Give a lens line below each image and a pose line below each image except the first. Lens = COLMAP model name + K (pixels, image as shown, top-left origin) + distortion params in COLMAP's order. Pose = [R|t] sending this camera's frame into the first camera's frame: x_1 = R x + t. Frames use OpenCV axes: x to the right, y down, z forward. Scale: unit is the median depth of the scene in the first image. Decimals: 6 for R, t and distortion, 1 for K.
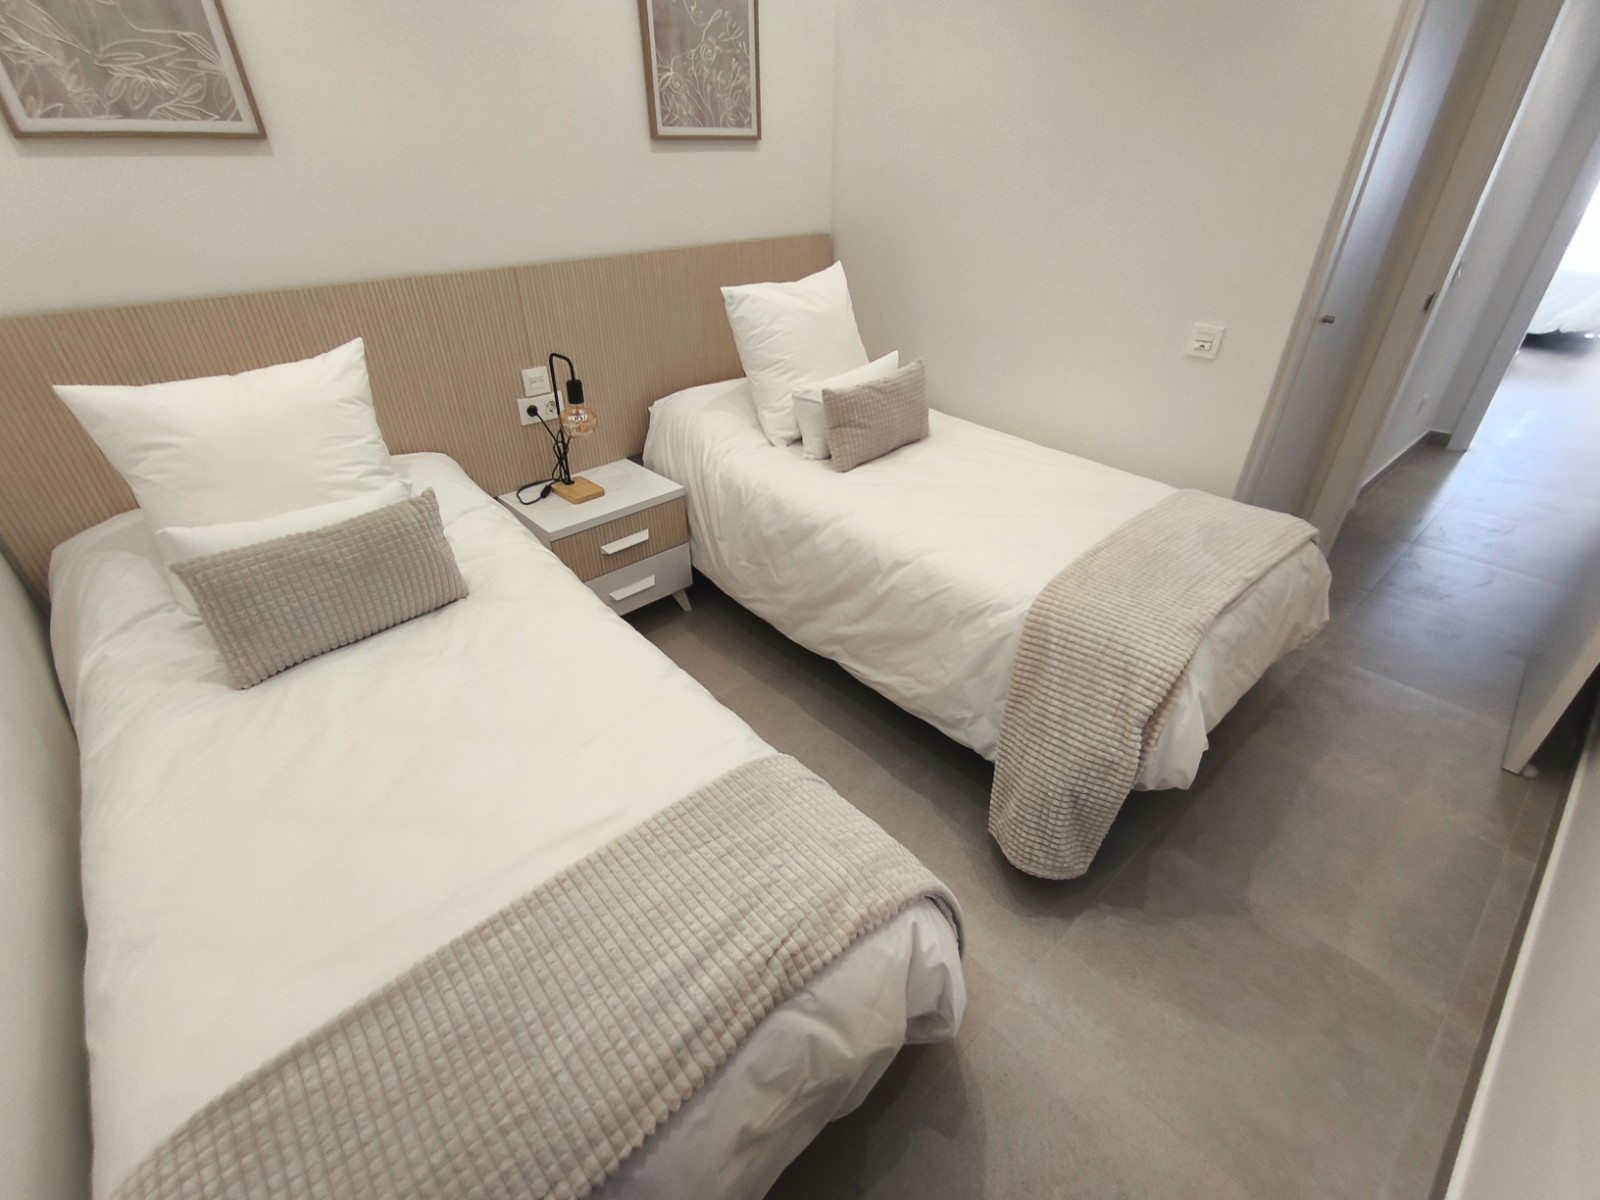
lens RADIAL K [[719.7, 0, 796.8], [0, 719.7, 597.5], [0, 0, 1]] dist [-0.029189, 0.015765]
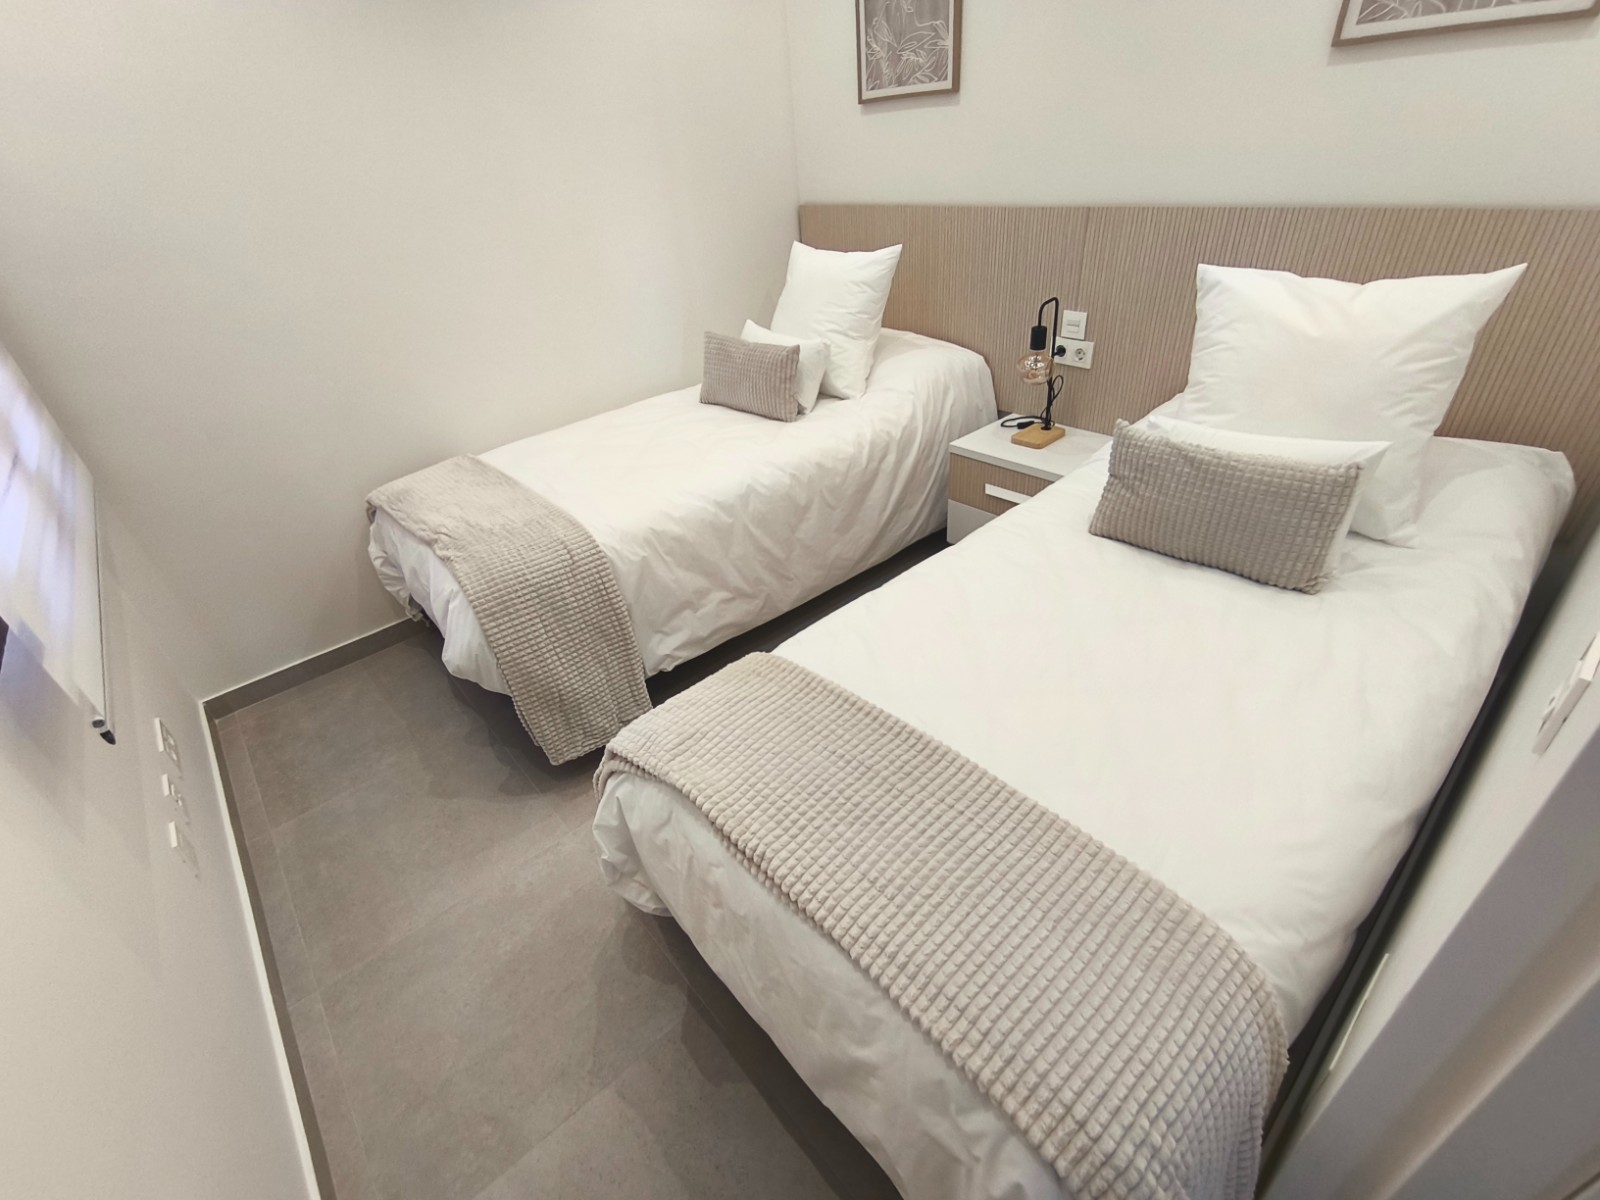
lens RADIAL K [[719.7, 0, 796.8], [0, 719.7, 597.5], [0, 0, 1]] dist [-0.029189, 0.015765]
pose [[0.009295, 0.563960, -0.825750, 0.993304], [-0.462778, 0.734455, 0.496399, -0.493567], [0.886425, 0.377525, 0.267815, 0.767324]]
